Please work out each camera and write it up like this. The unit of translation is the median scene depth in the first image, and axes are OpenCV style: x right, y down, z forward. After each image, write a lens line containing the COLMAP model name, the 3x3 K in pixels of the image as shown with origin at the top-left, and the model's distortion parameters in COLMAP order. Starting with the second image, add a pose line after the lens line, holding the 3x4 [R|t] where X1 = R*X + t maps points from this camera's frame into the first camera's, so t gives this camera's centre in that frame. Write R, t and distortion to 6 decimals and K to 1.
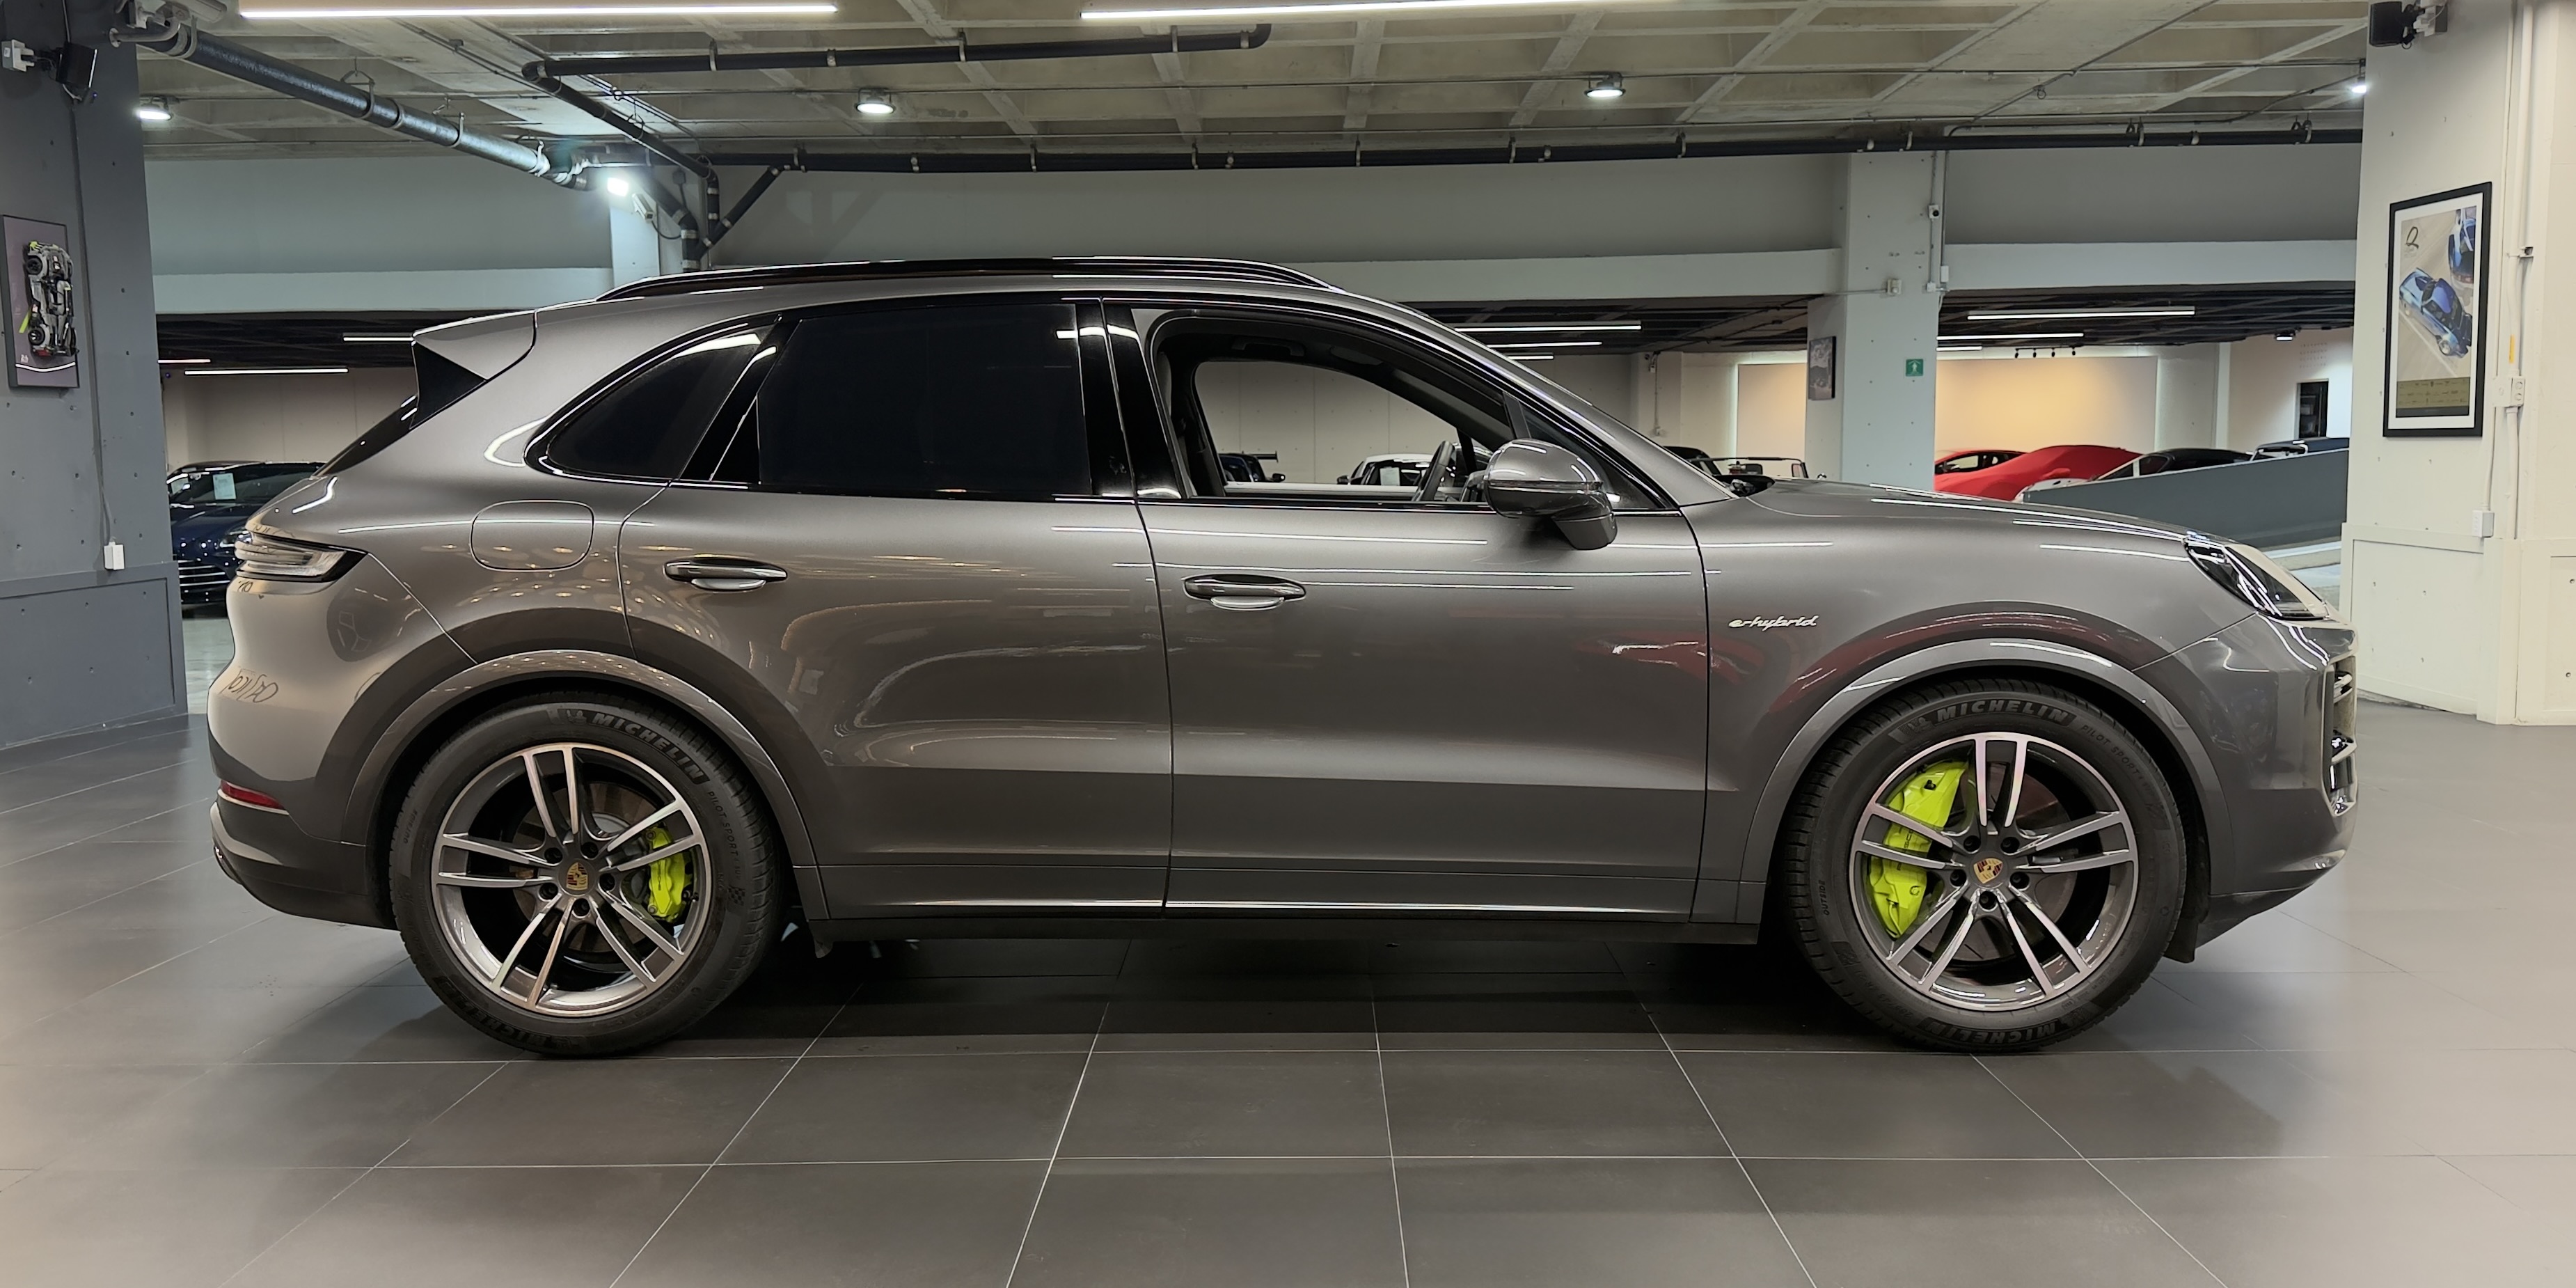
lens RADIAL K [[2013.9, 0, 1312.4], [0, 2013.9, 649.0], [0, 0, 1]] dist [0.034868, -0.018701]
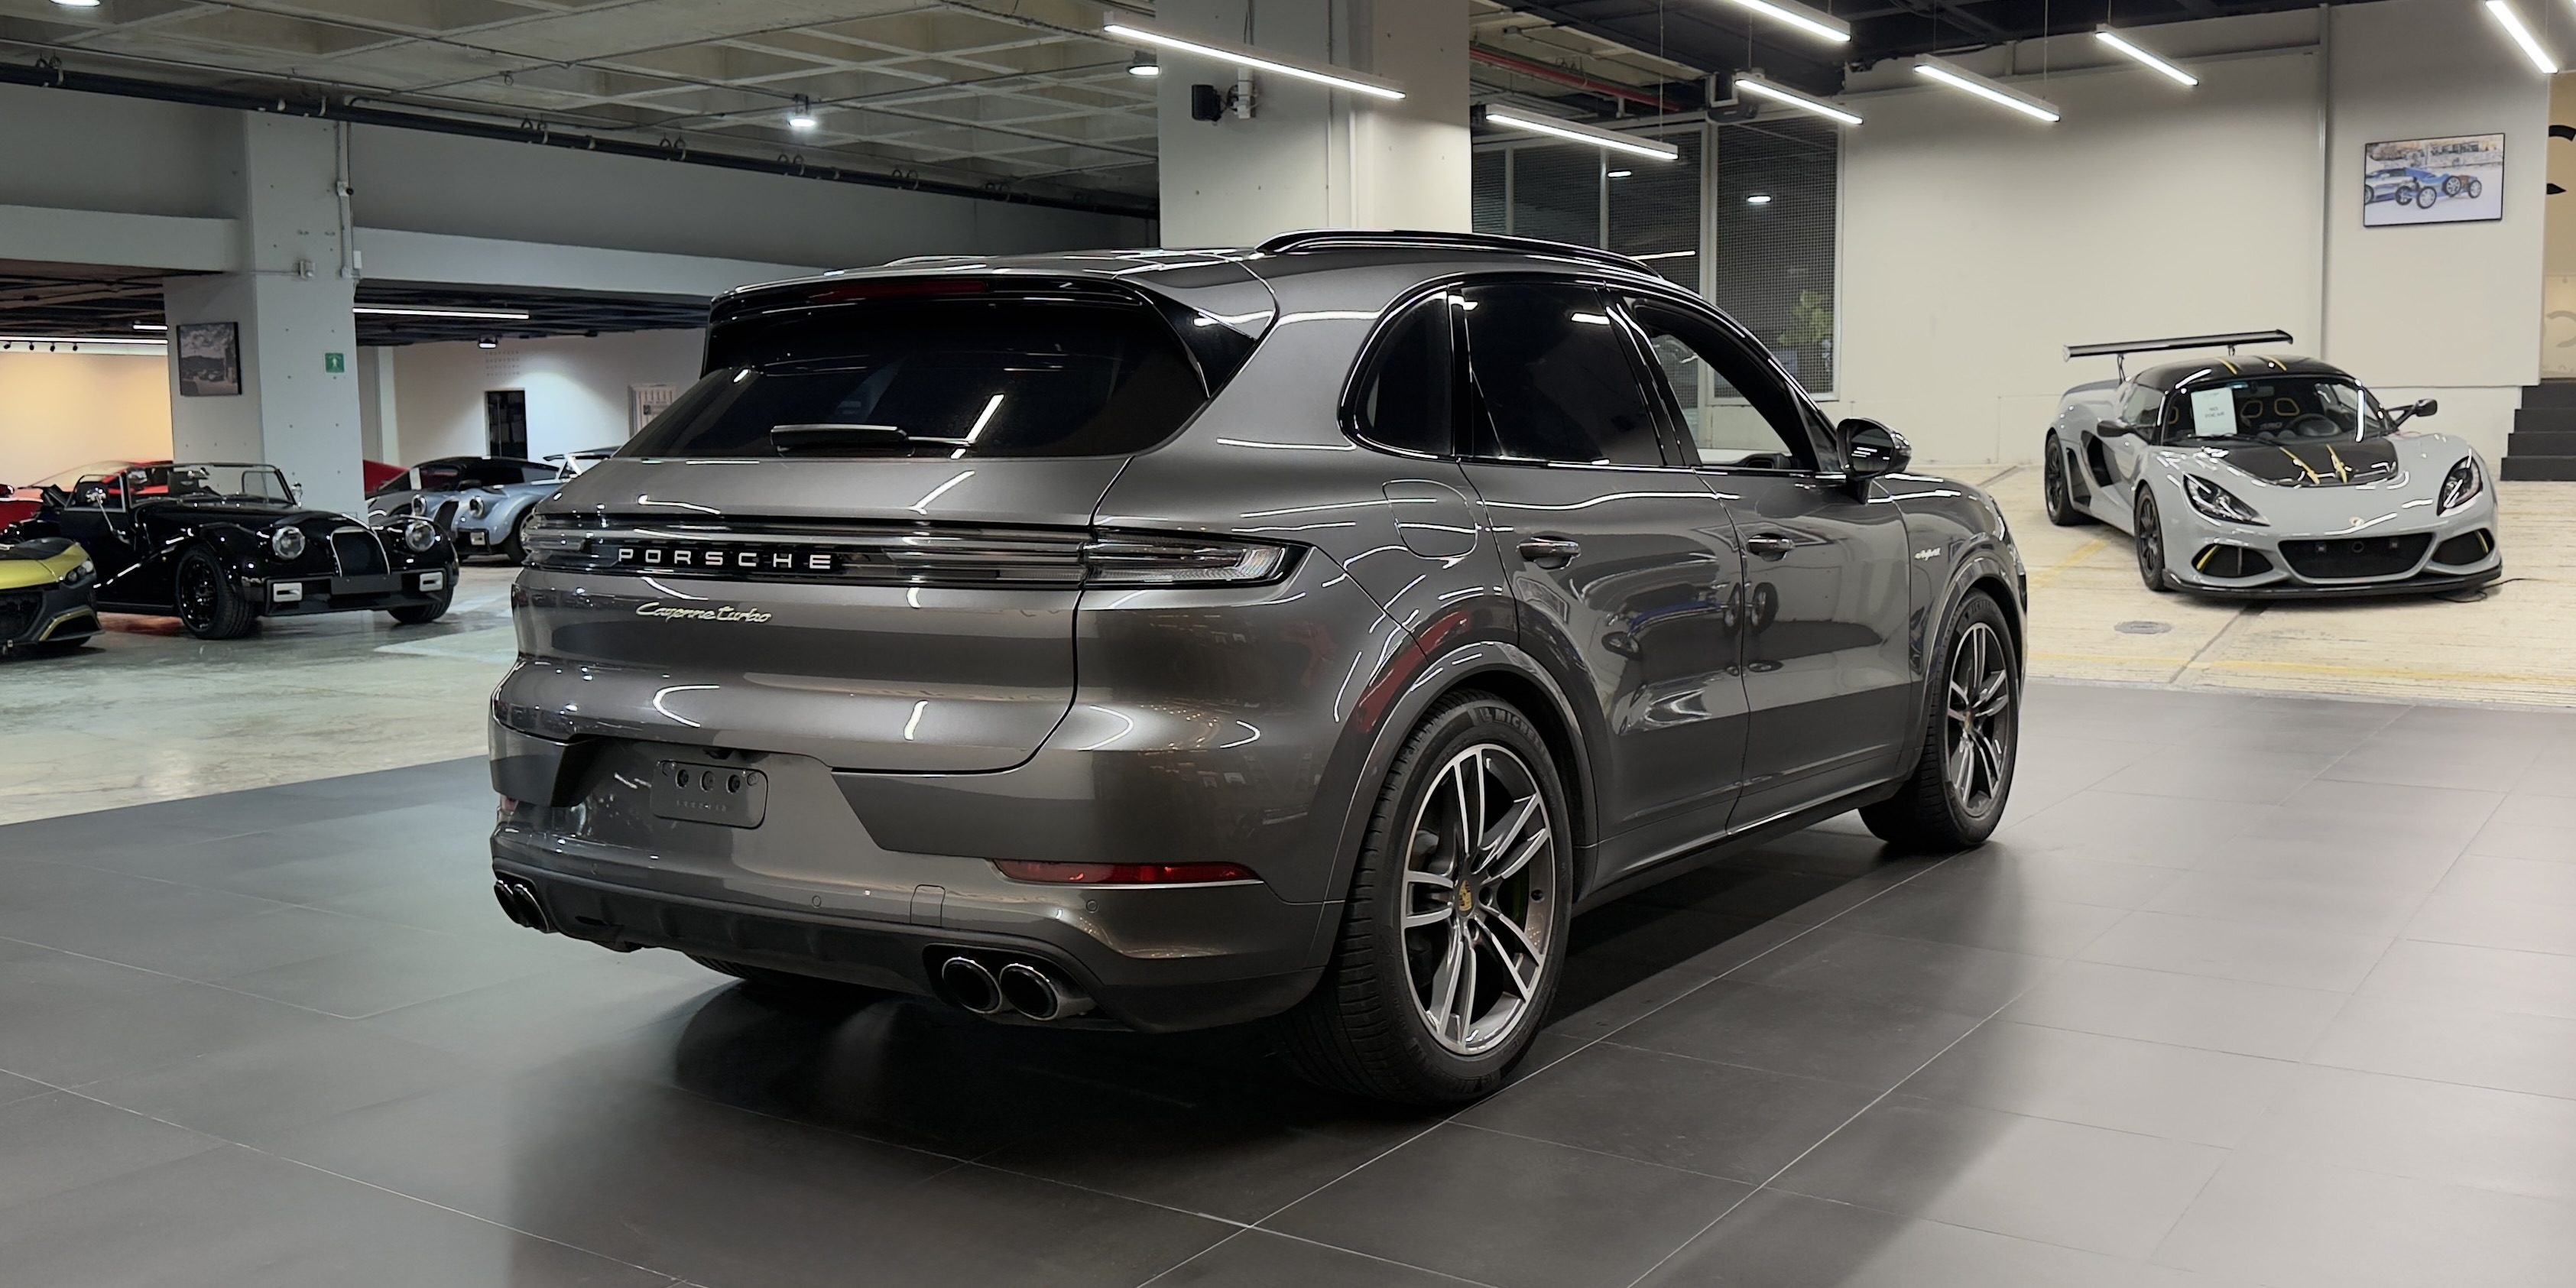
lens RADIAL K [[2192.9, 0, 1310.2], [0, 2192.9, 638.4], [0, 0, 1]] dist [0.022448, -0.023841]
pose [[0.580666, -0.065416, 0.811509, -0.290034], [0.080973, 0.996465, 0.022386, -0.007168], [-0.810105, 0.052712, 0.583911, 0.116989]]
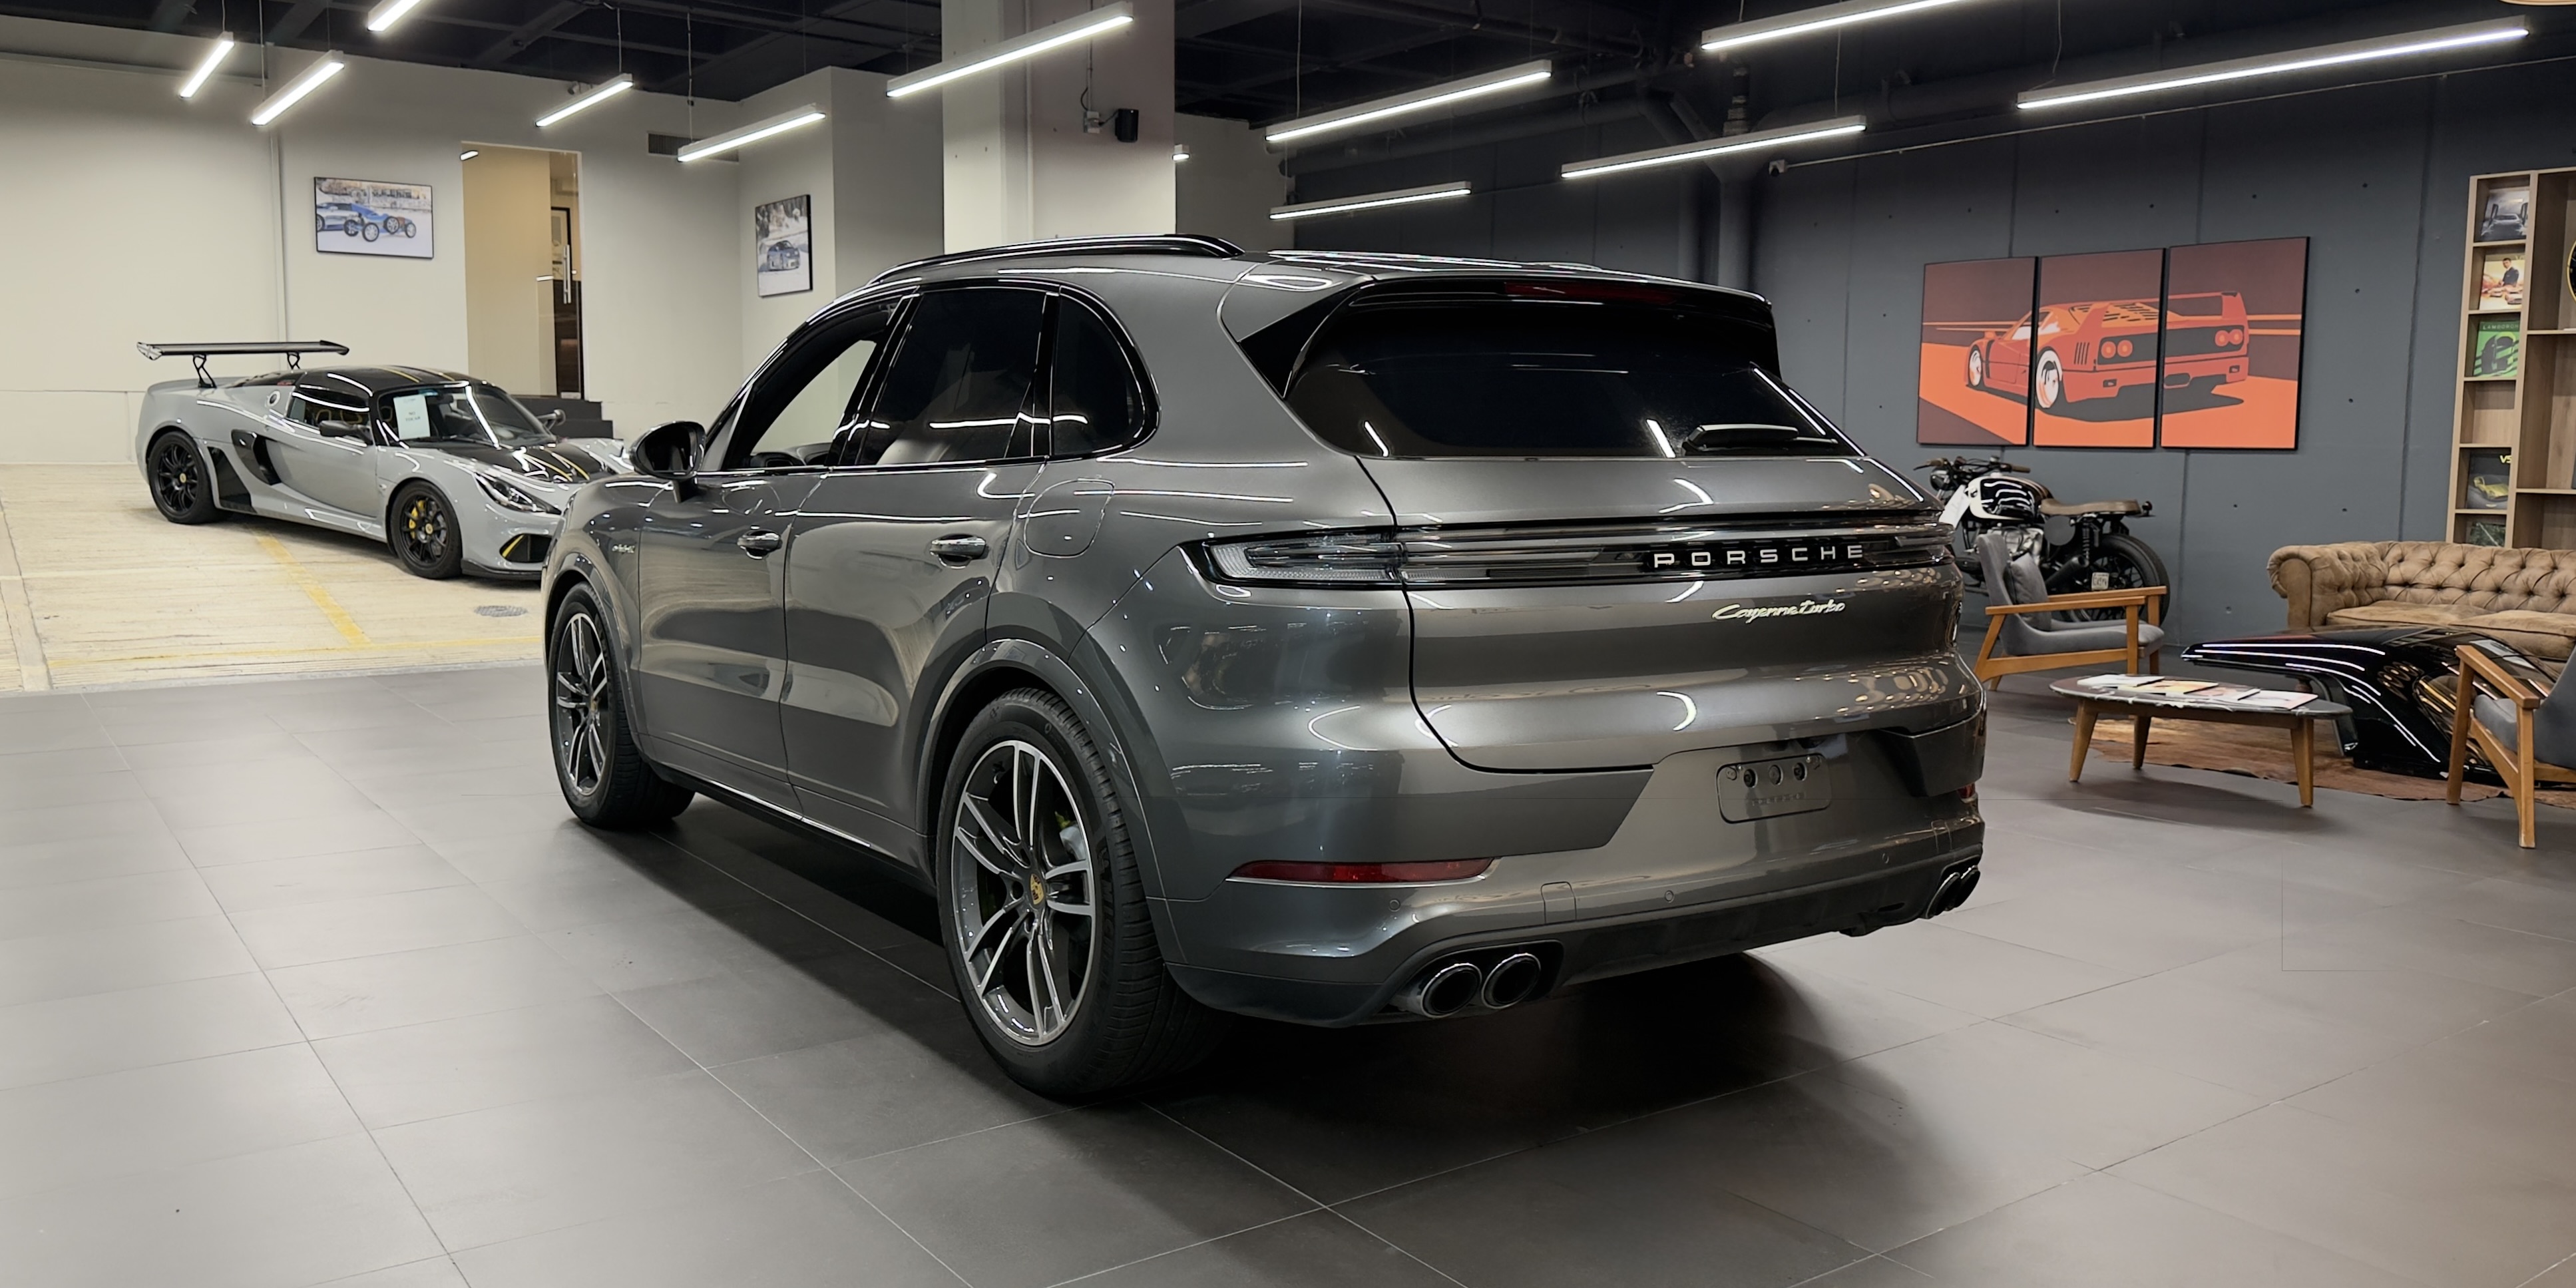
lens RADIAL K [[1885.9, 0, 1303.0], [0, 1885.9, 647.8], [0, 0, 1]] dist [0.014626, -0.026166]
pose [[-0.581959, -0.079806, 0.809292, -0.273905], [0.074992, 0.985666, 0.151125, -0.037625], [-0.809753, 0.148639, -0.567633, 0.434316]]
